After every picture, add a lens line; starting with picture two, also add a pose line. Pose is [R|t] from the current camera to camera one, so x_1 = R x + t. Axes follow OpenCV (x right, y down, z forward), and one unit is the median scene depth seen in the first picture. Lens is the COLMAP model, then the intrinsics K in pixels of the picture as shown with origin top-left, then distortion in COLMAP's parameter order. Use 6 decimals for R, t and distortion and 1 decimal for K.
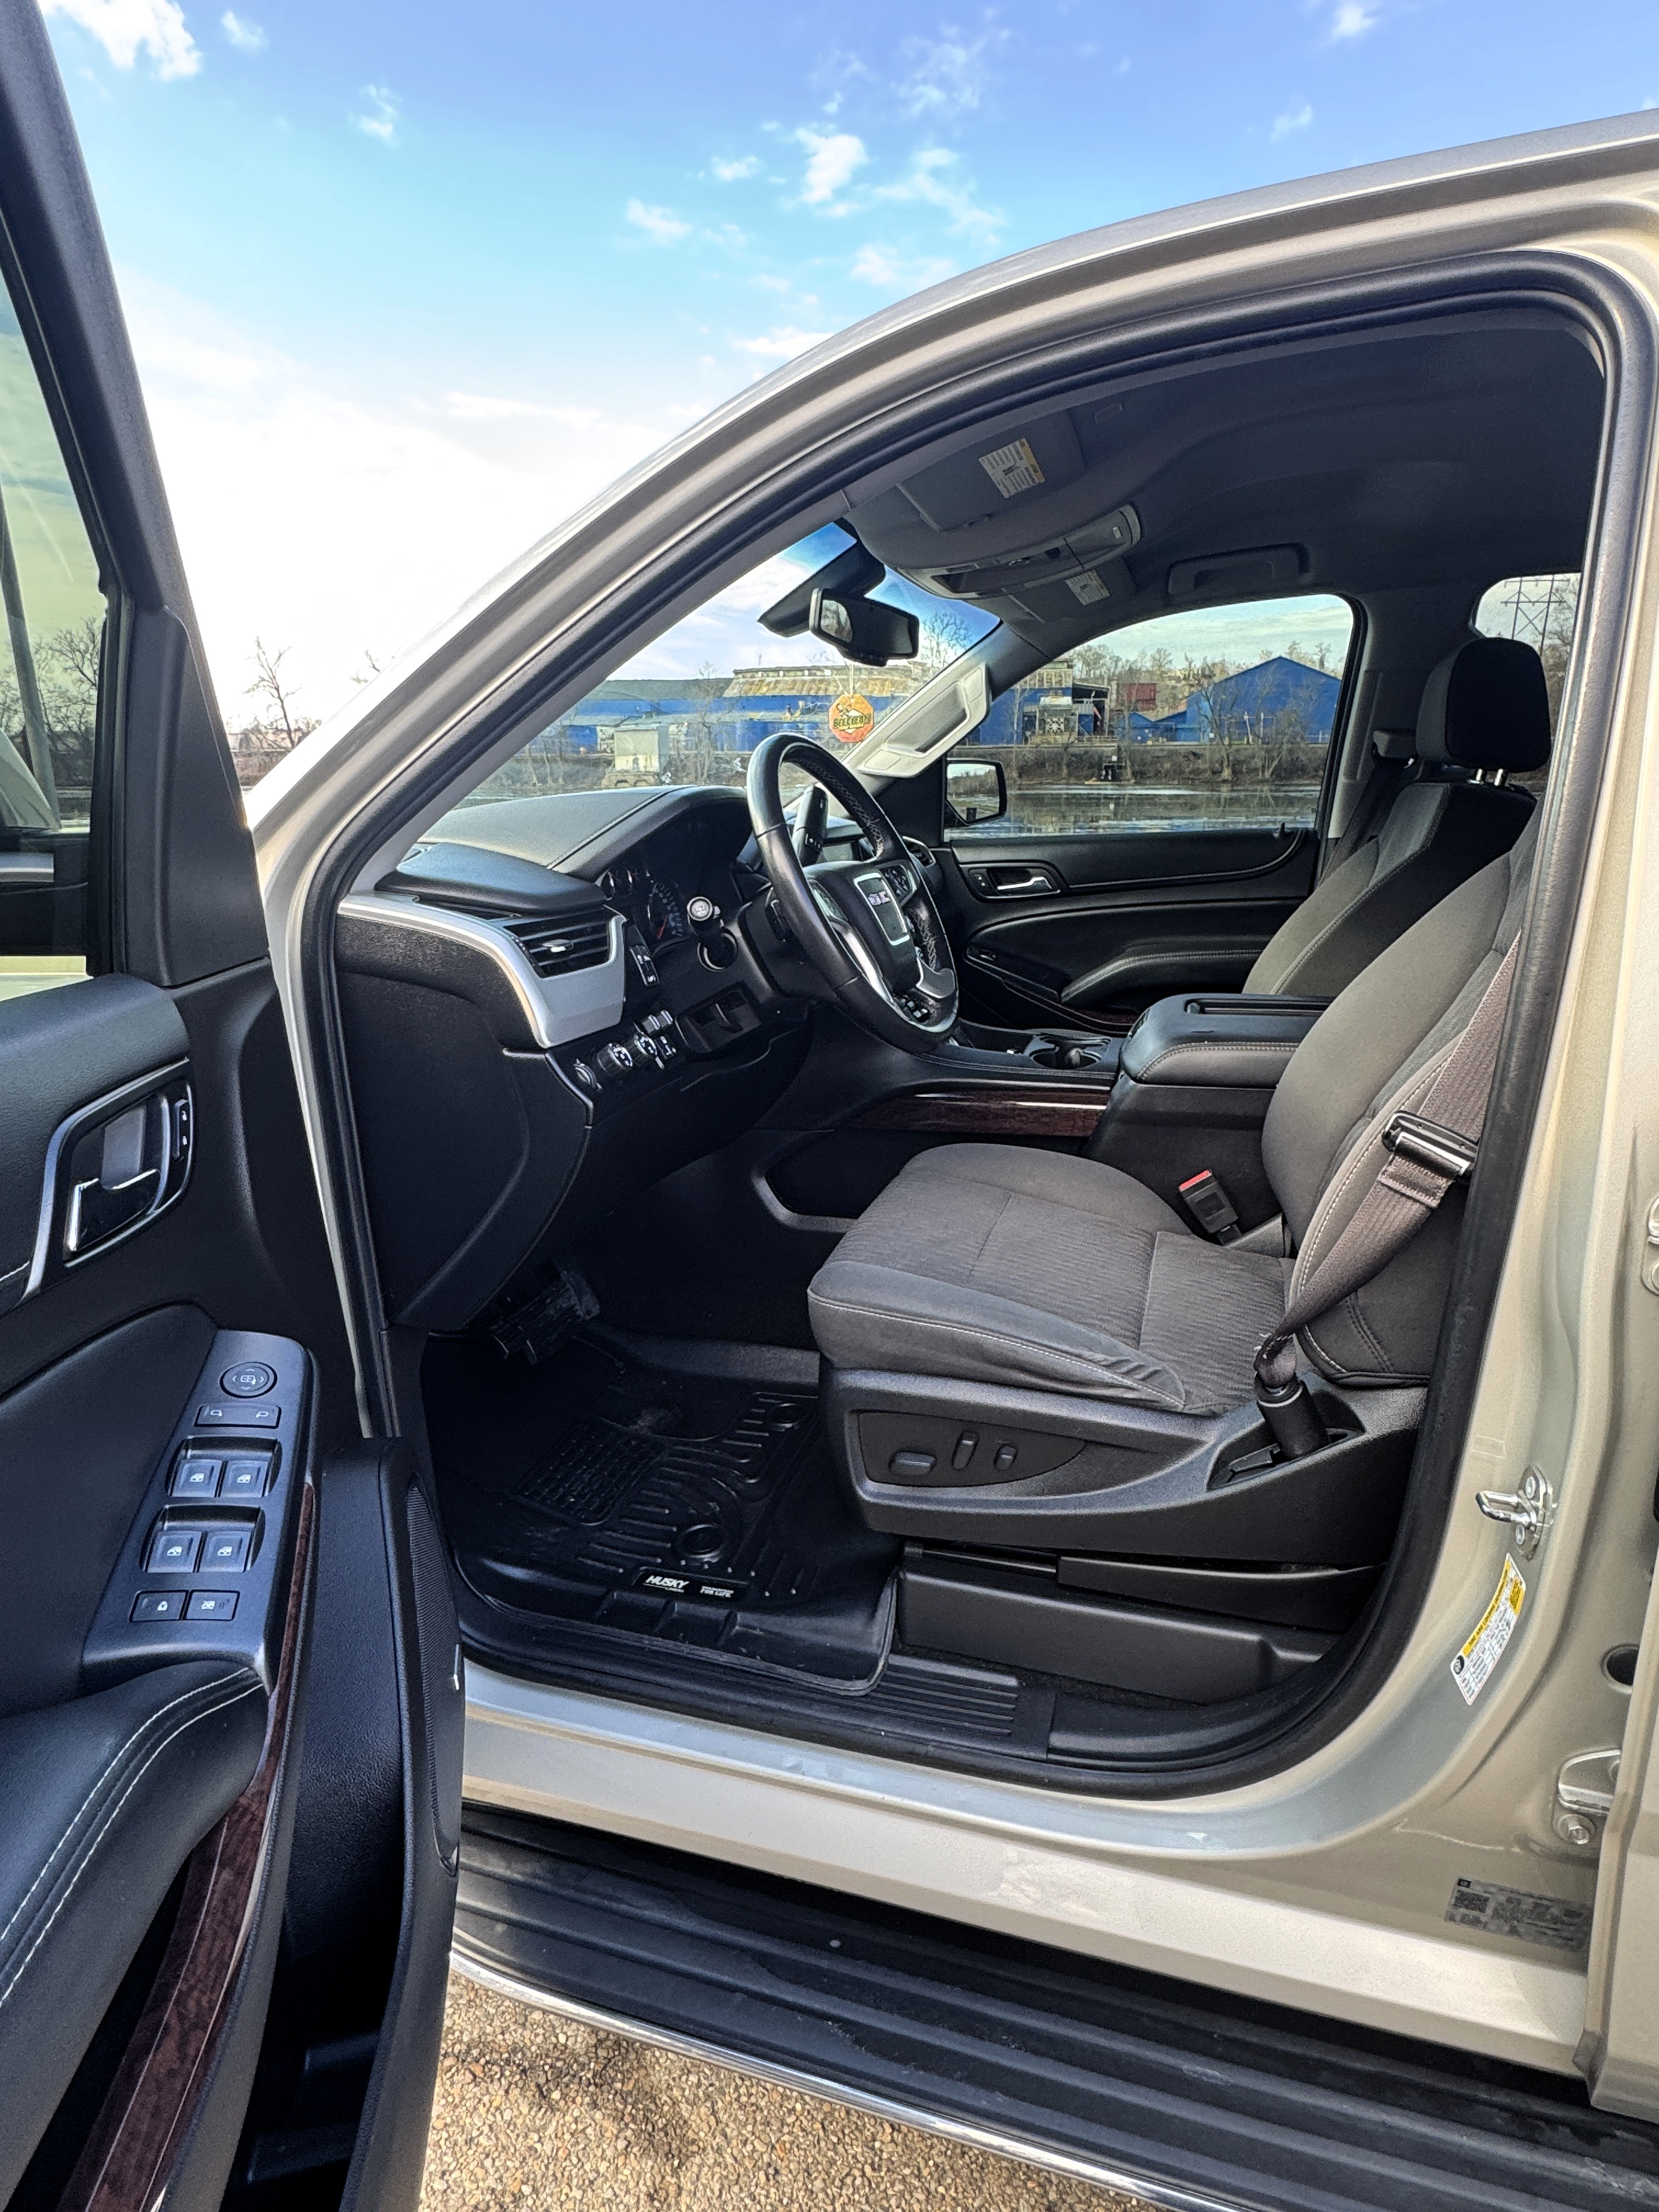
lens RADIAL K [[1213.8, 0, 829.5], [0, 1213.8, 1106.0], [0, 0, 1]] dist [-0.002731, -0.000203]
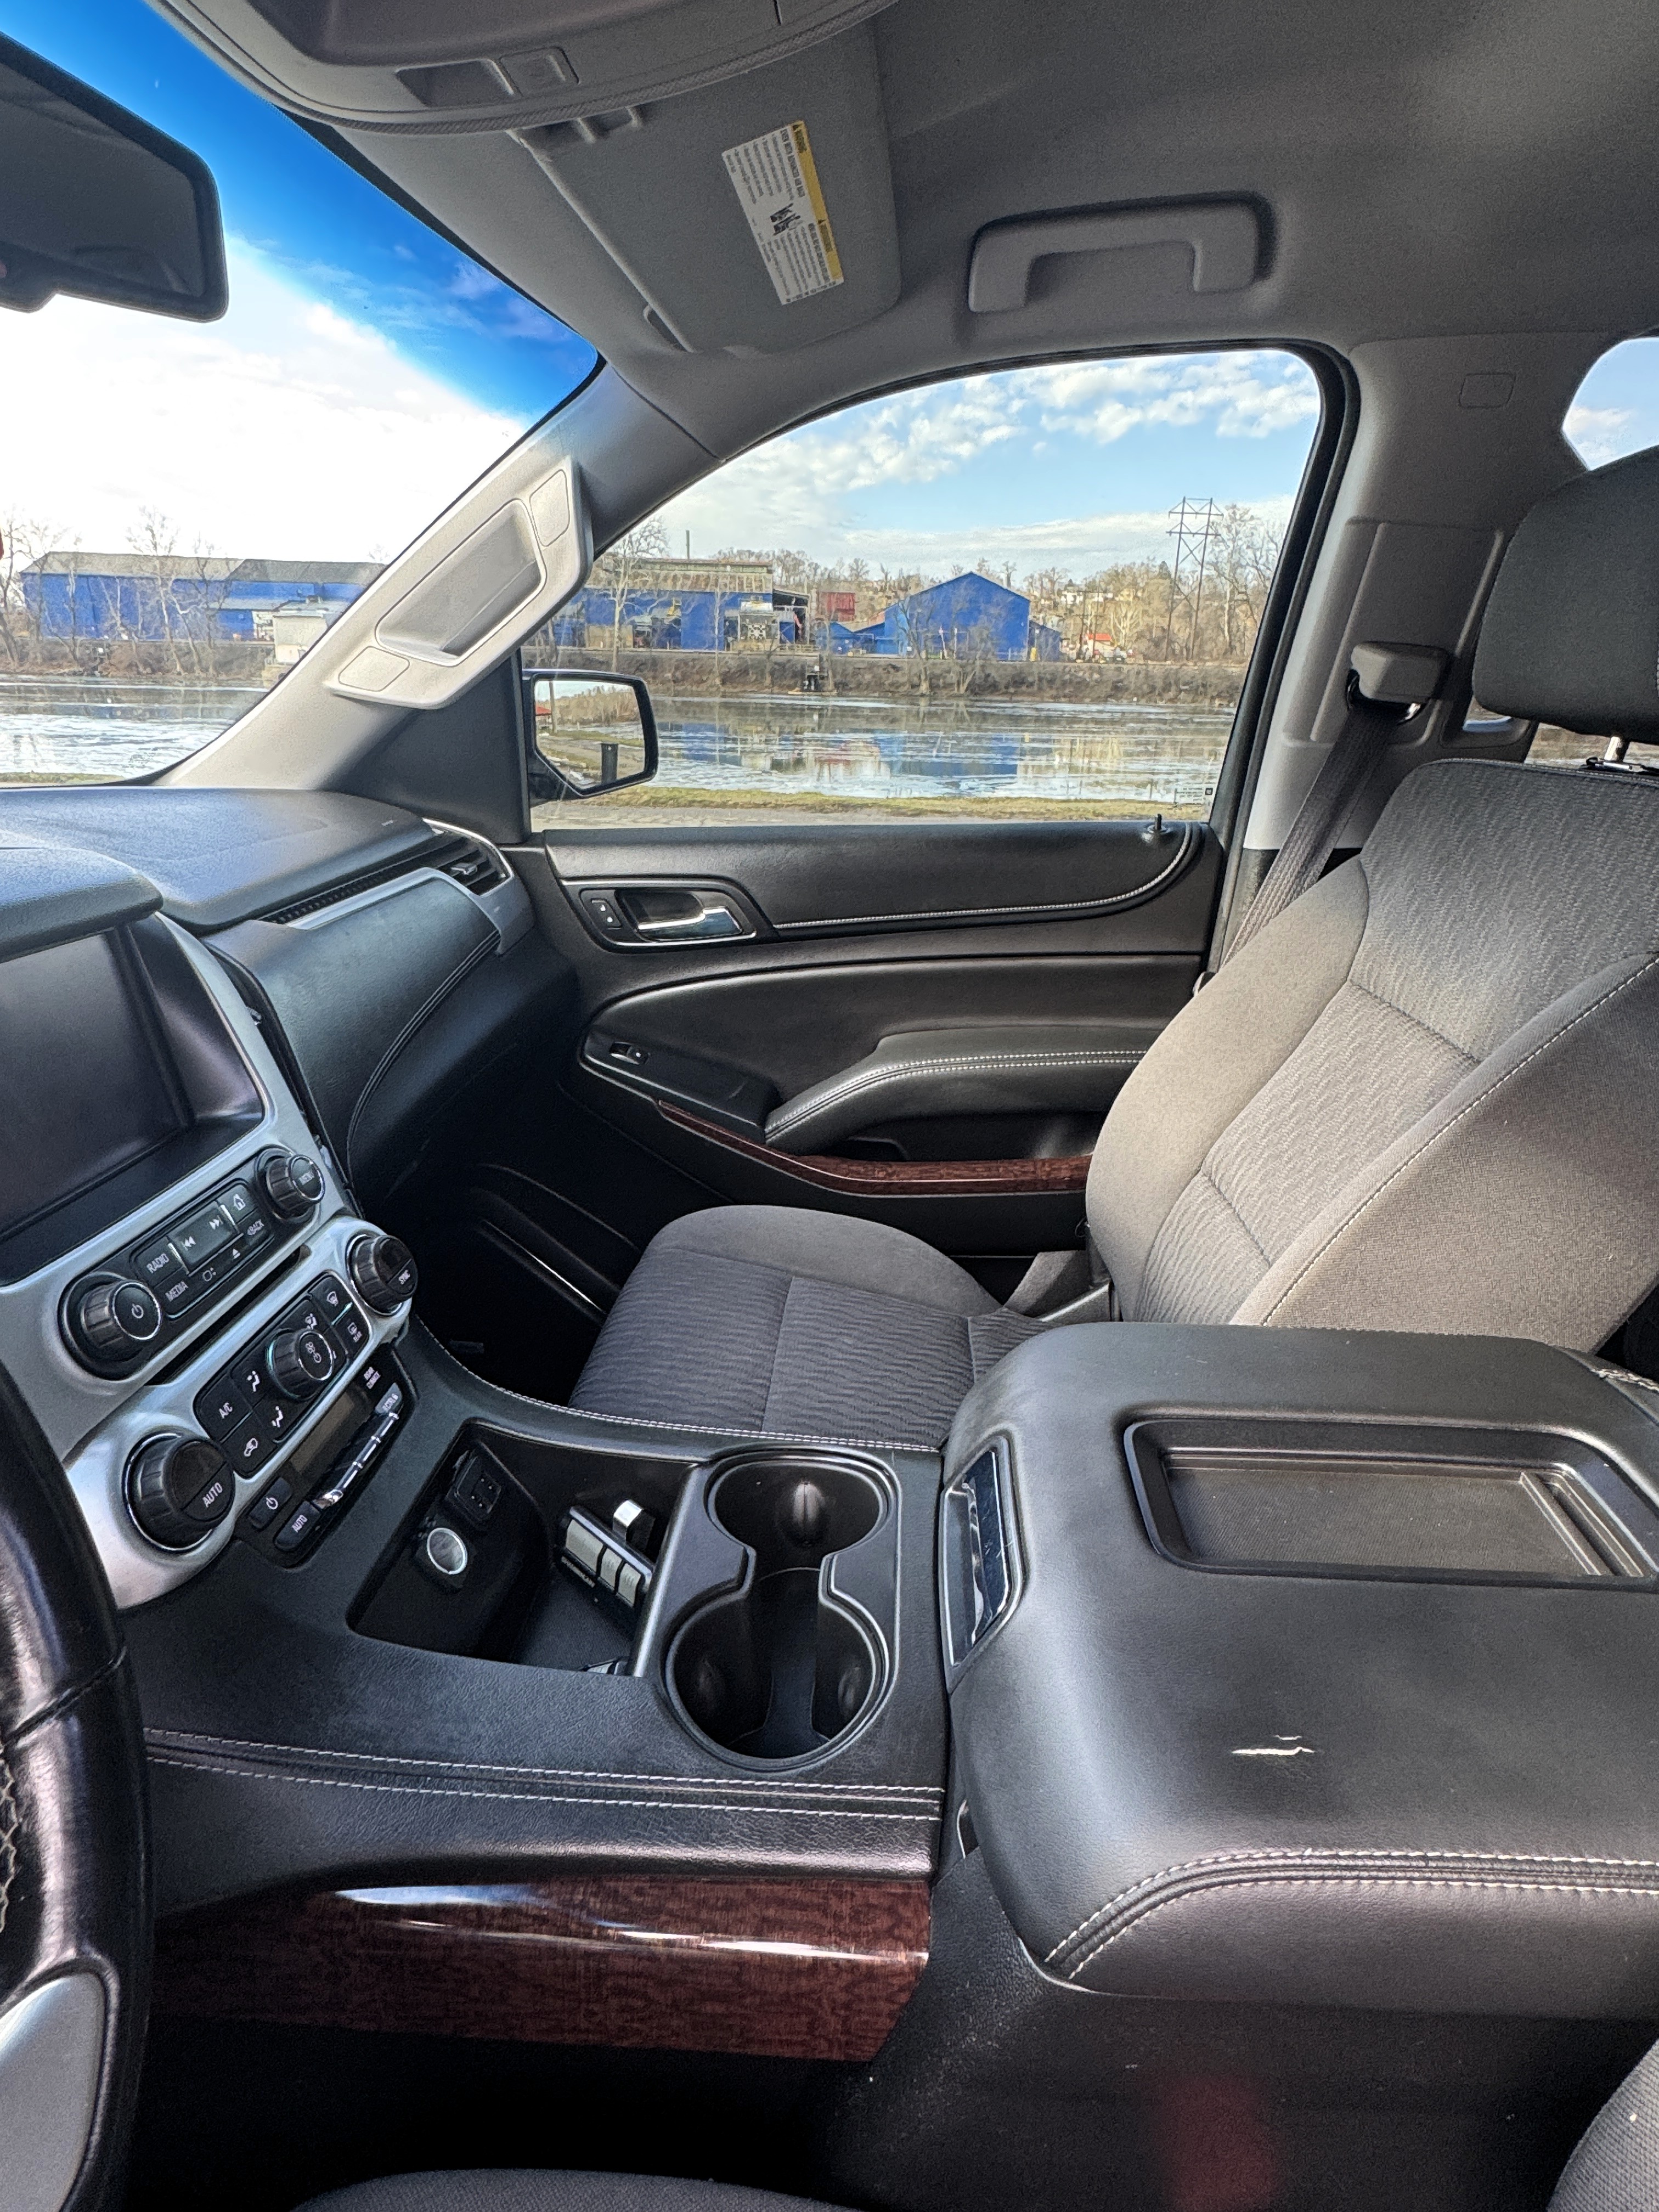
lens RADIAL K [[1215.4, 0, 829.5], [0, 1215.4, 1106.0], [0, 0, 1]] dist [-0.003906, -0.001608]
pose [[0.972592, -0.046670, 0.227788, 0.105788], [0.030520, 0.996797, 0.073916, -0.153277], [-0.230508, -0.064938, 0.970901, 0.517531]]
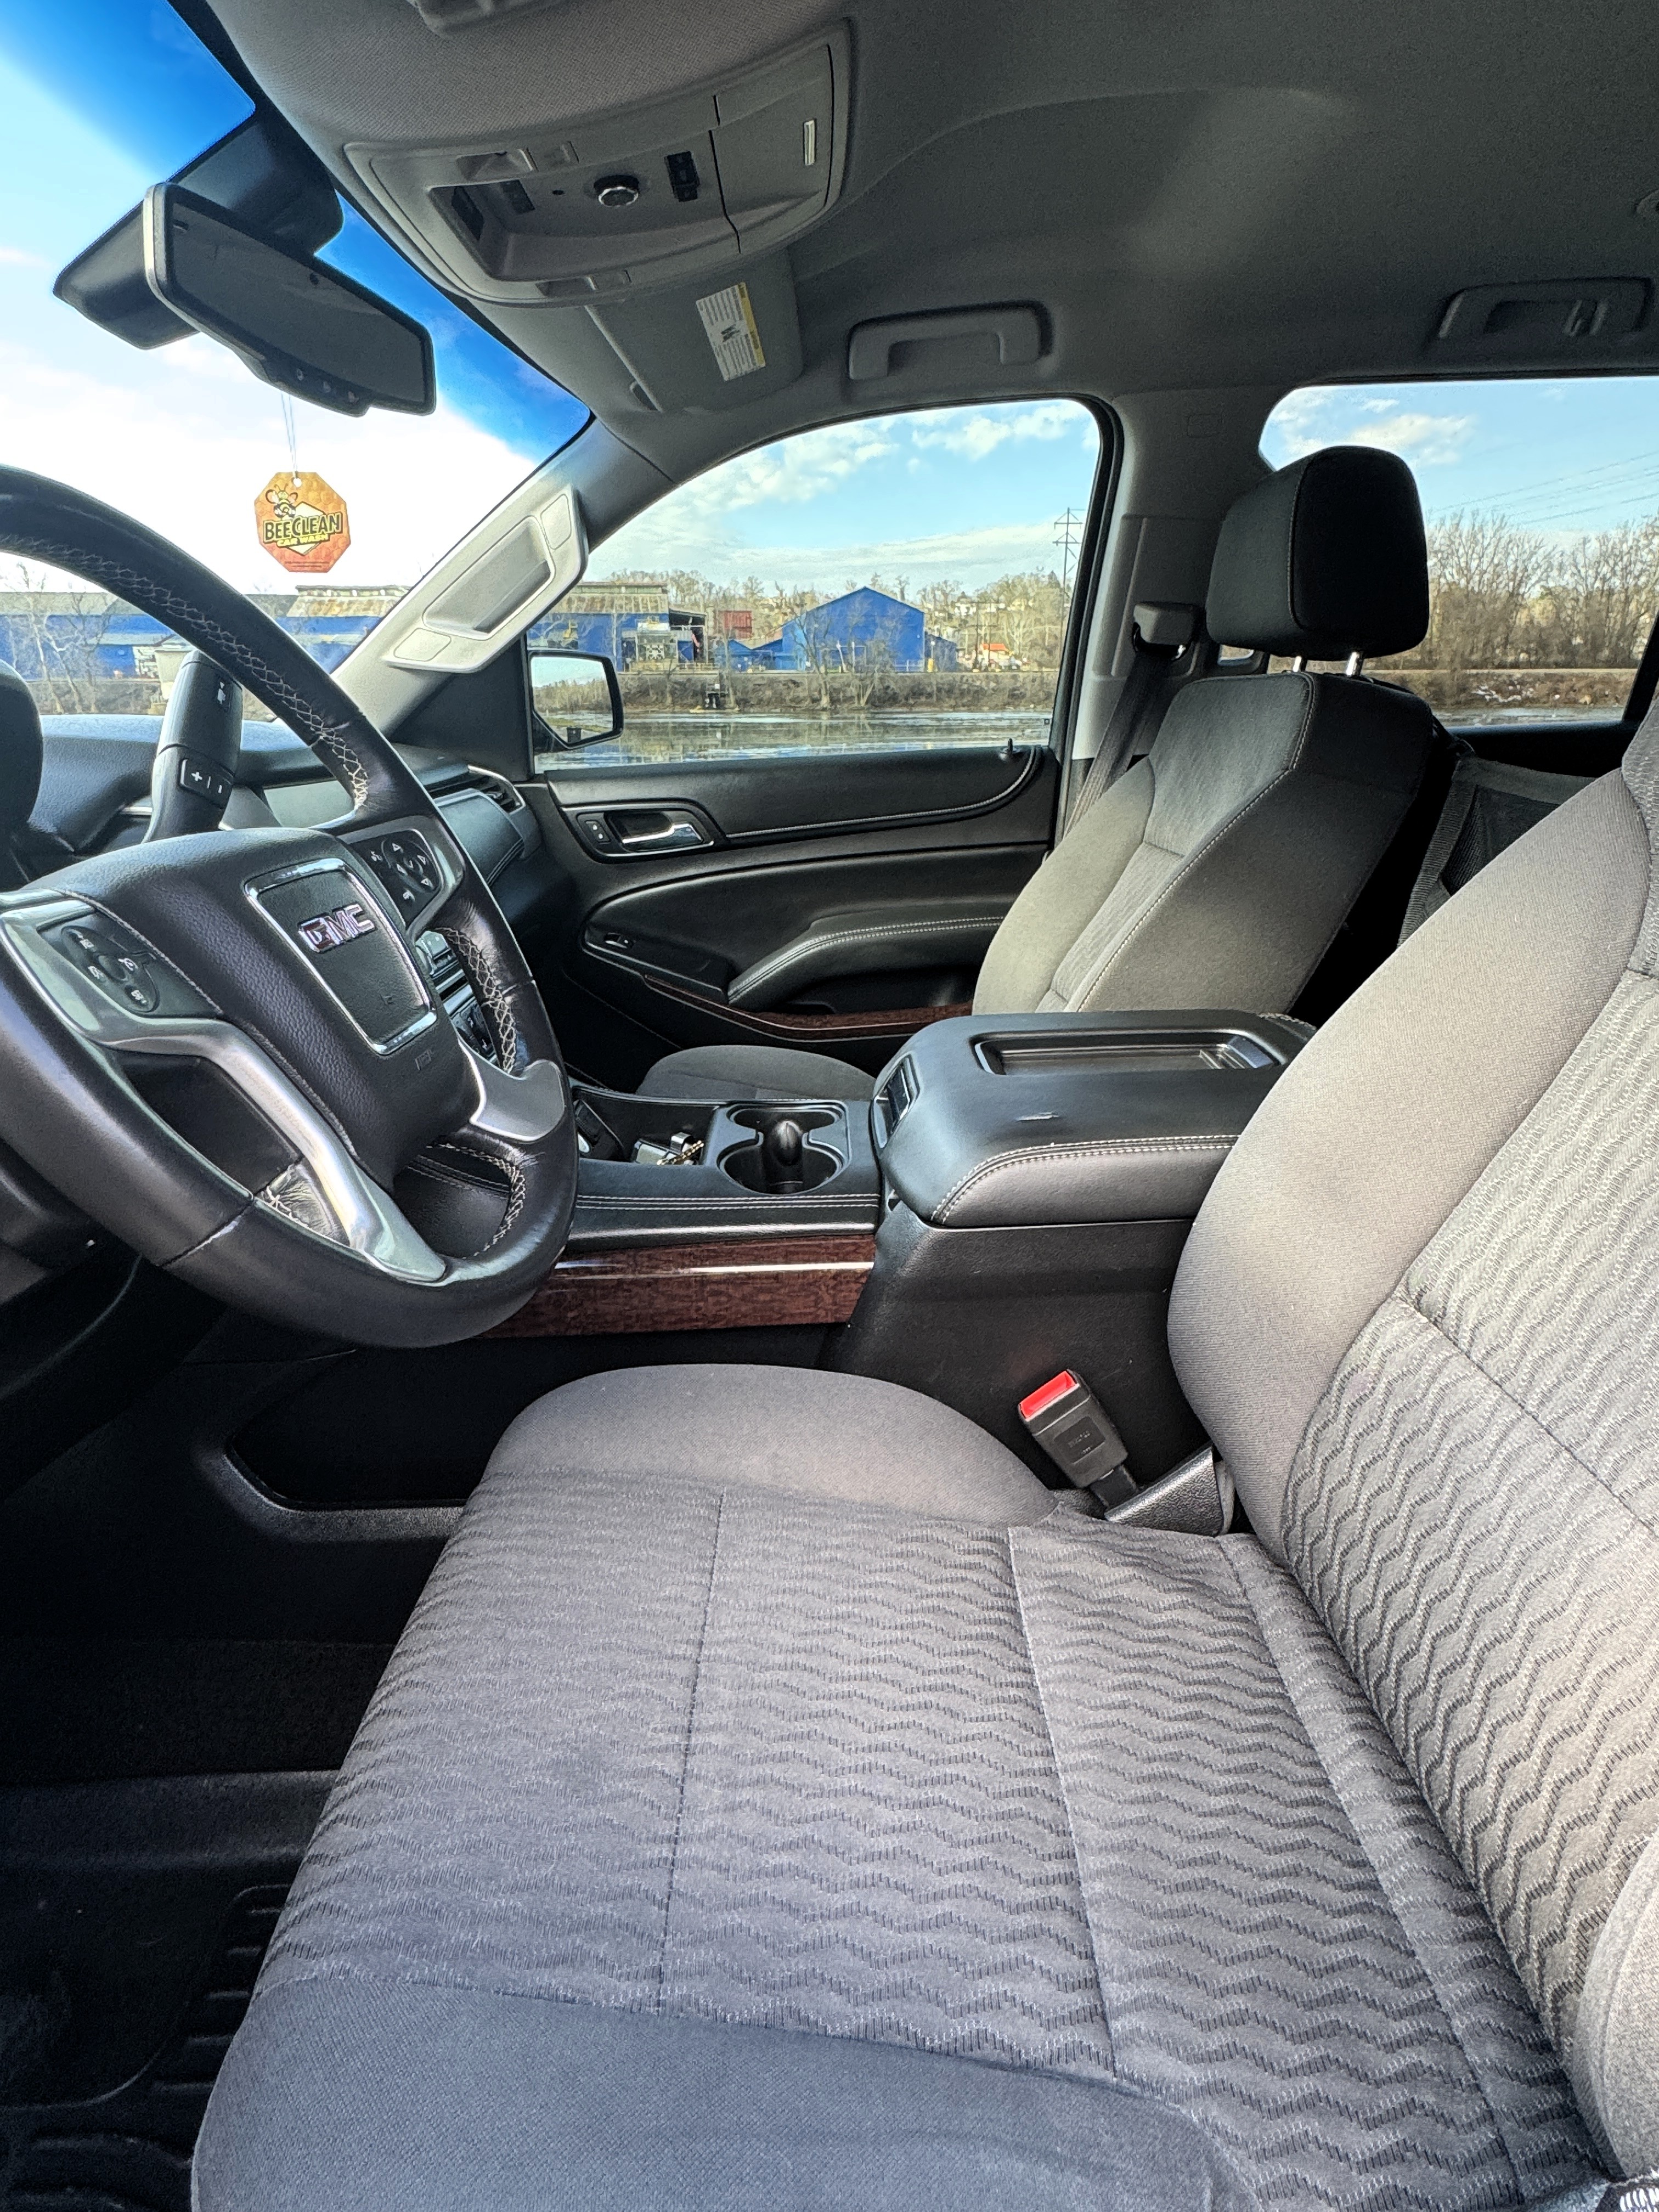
lens RADIAL K [[1213.8, 0, 829.5], [0, 1213.8, 1106.0], [0, 0, 1]] dist [-0.002731, -0.000203]
pose [[0.952424, -0.096466, 0.289107, 0.041945], [0.080689, 0.994550, 0.066029, -0.074548], [-0.293901, -0.039560, 0.955017, 0.342388]]
